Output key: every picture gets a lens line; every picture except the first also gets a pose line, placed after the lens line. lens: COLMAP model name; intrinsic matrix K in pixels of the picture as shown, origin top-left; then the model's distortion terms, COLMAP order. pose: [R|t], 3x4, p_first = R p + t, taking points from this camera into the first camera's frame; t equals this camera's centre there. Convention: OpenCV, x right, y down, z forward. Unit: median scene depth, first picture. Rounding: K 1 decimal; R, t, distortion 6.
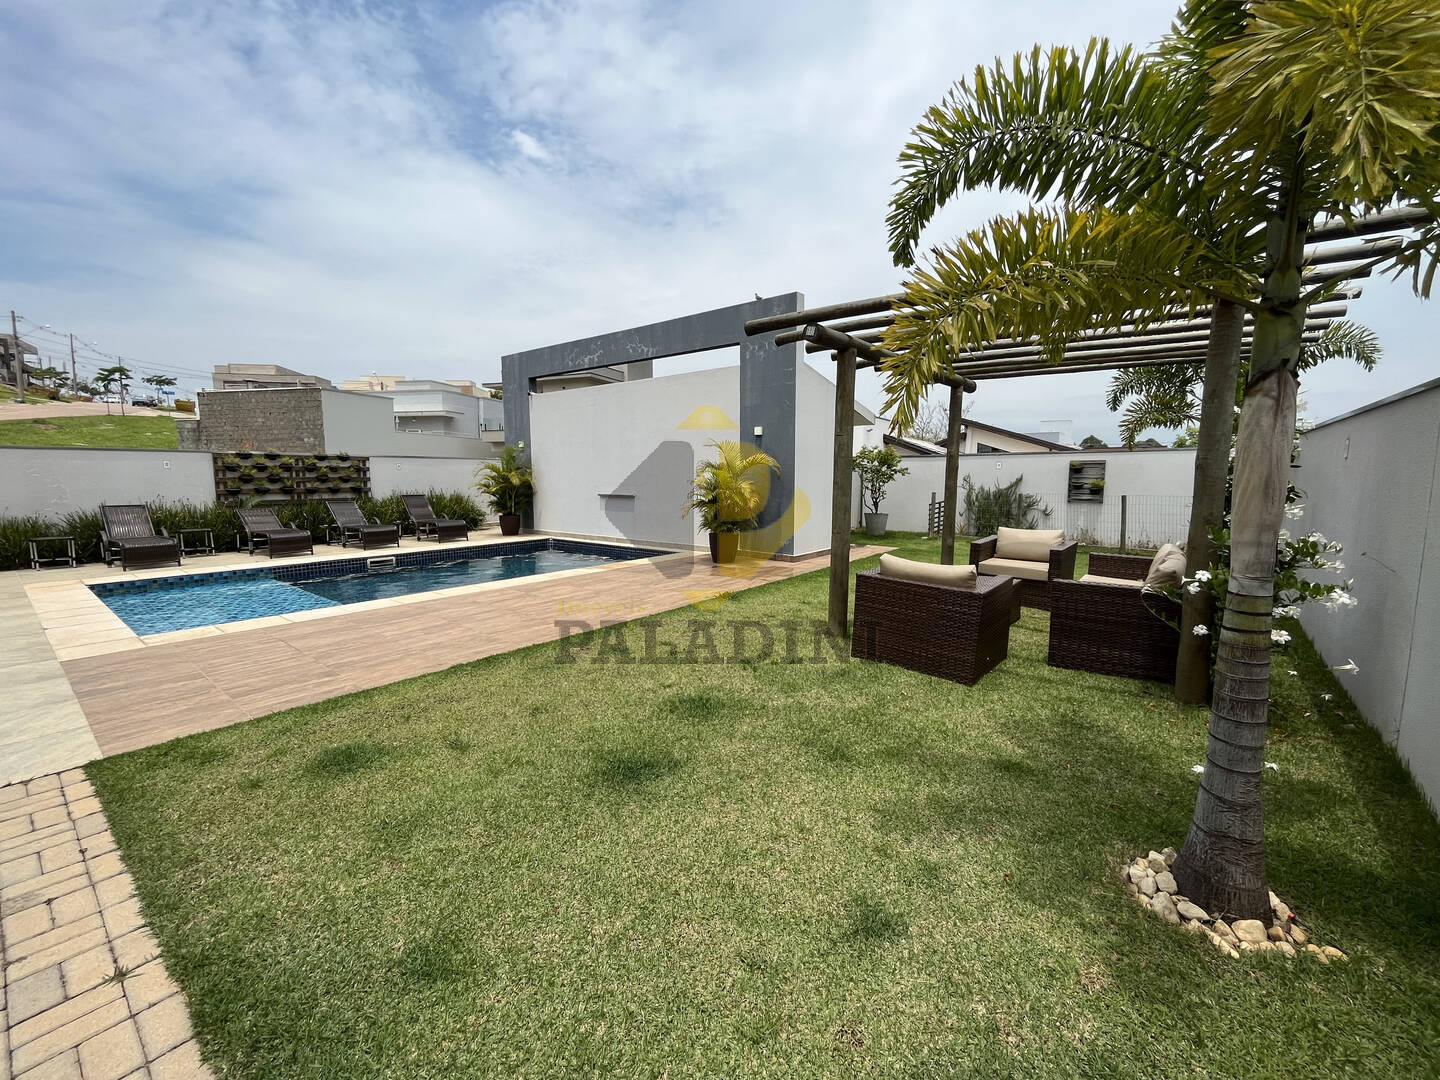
lens RADIAL K [[584.8, 0, 717.3], [0, 584.8, 547.0], [0, 0, 1]] dist [-0.001796, -0.000309]
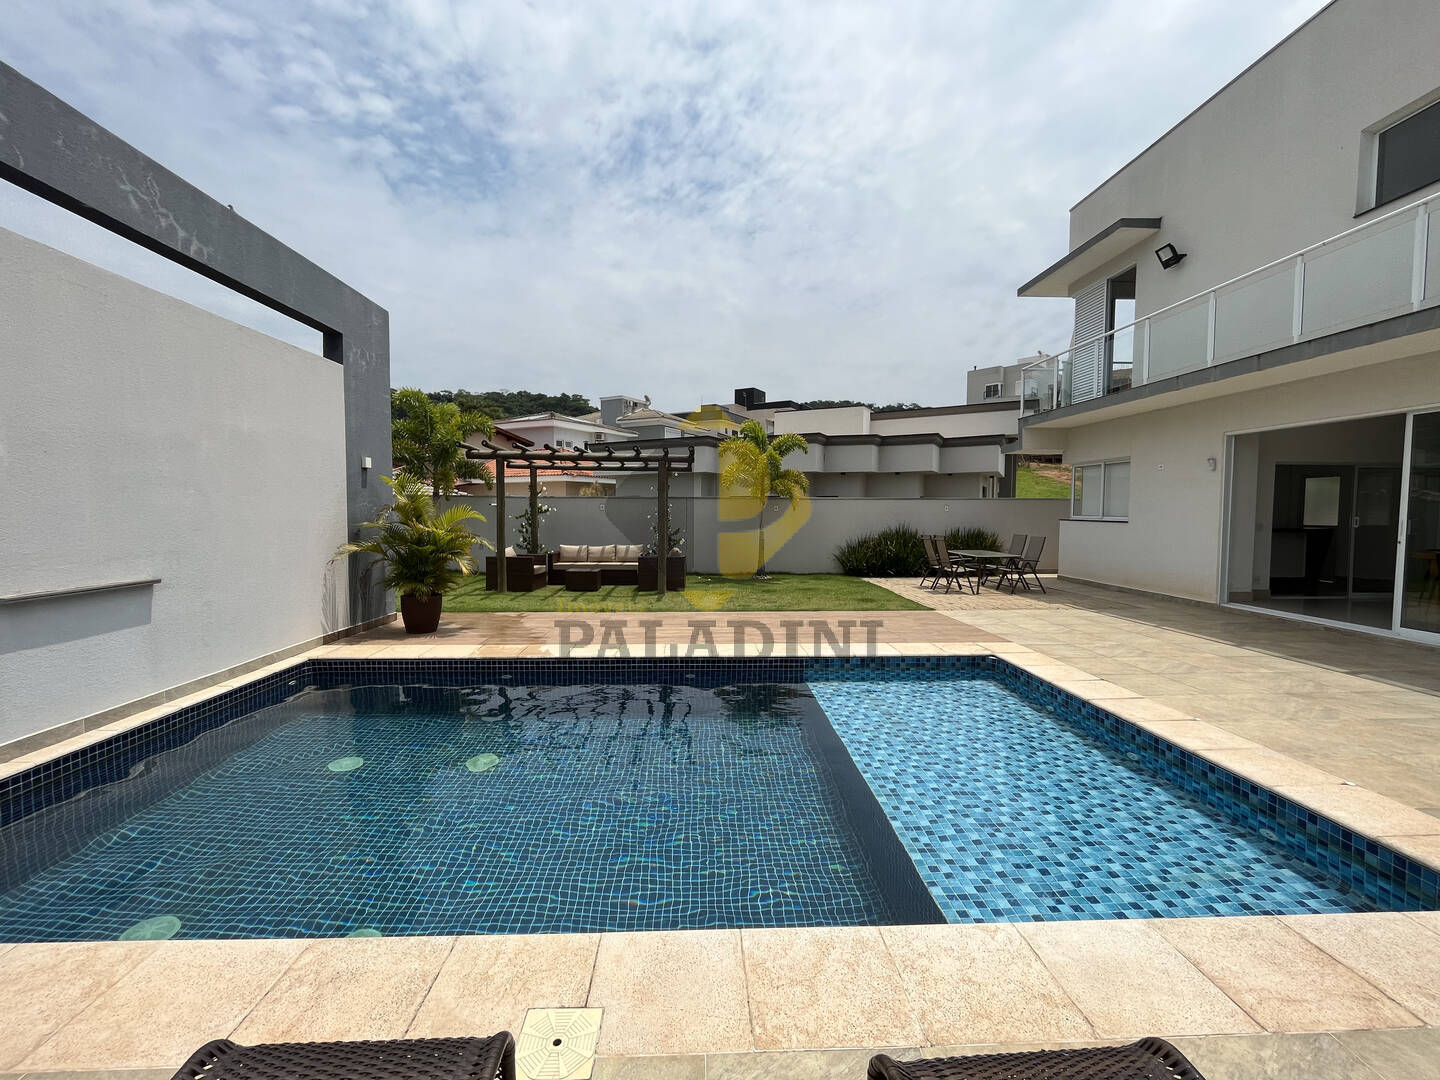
lens RADIAL K [[589.4, 0, 717.3], [0, 589.4, 538.5], [0, 0, 1]] dist [-0.001778, -0.000122]
pose [[-0.654792, -0.038933, 0.754806, -0.686938], [0.091283, 0.987288, 0.130112, -0.134362], [-0.750277, 0.154097, -0.642914, 0.984130]]
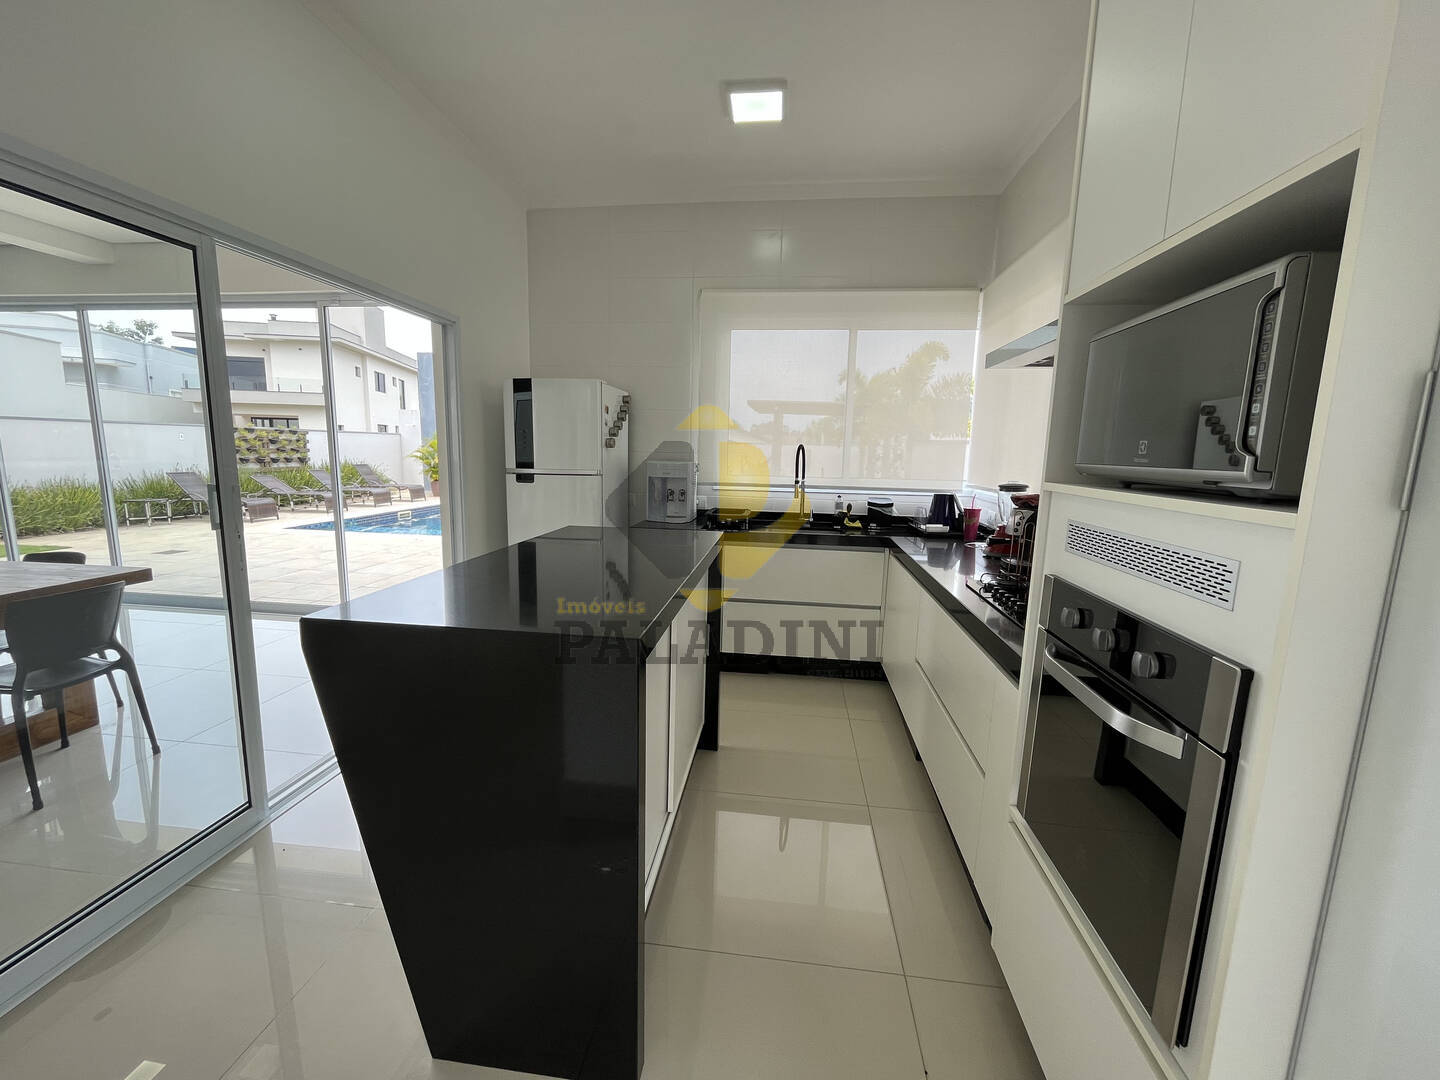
lens RADIAL K [[589.4, 0, 717.3], [0, 589.4, 538.5], [0, 0, 1]] dist [-0.001778, -0.000122]
pose [[0.852142, -0.057391, 0.520154, -0.610502], [0.039404, 0.998183, 0.045580, 0.042847], [-0.521825, -0.018345, 0.852855, -0.486584]]
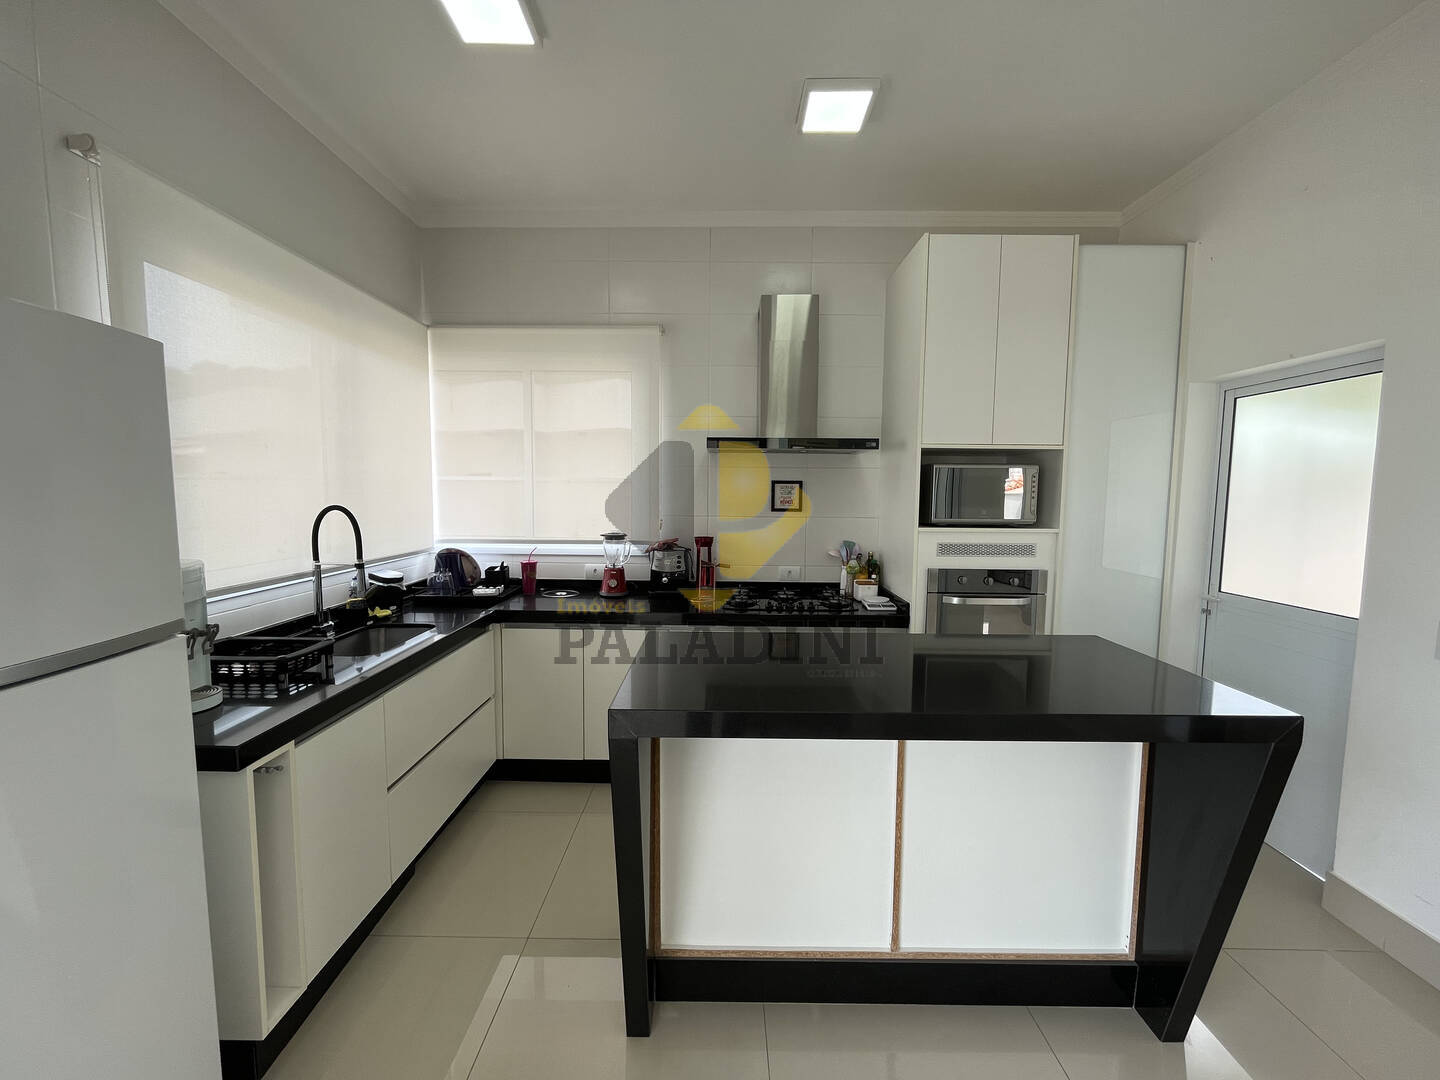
lens RADIAL K [[589.4, 0, 717.3], [0, 589.4, 538.5], [0, 0, 1]] dist [-0.001778, -0.000122]
pose [[-0.614369, -0.073946, 0.785546, -0.639977], [0.089071, 0.982735, 0.162170, -0.007715], [-0.783975, 0.169601, -0.597175, -0.187560]]
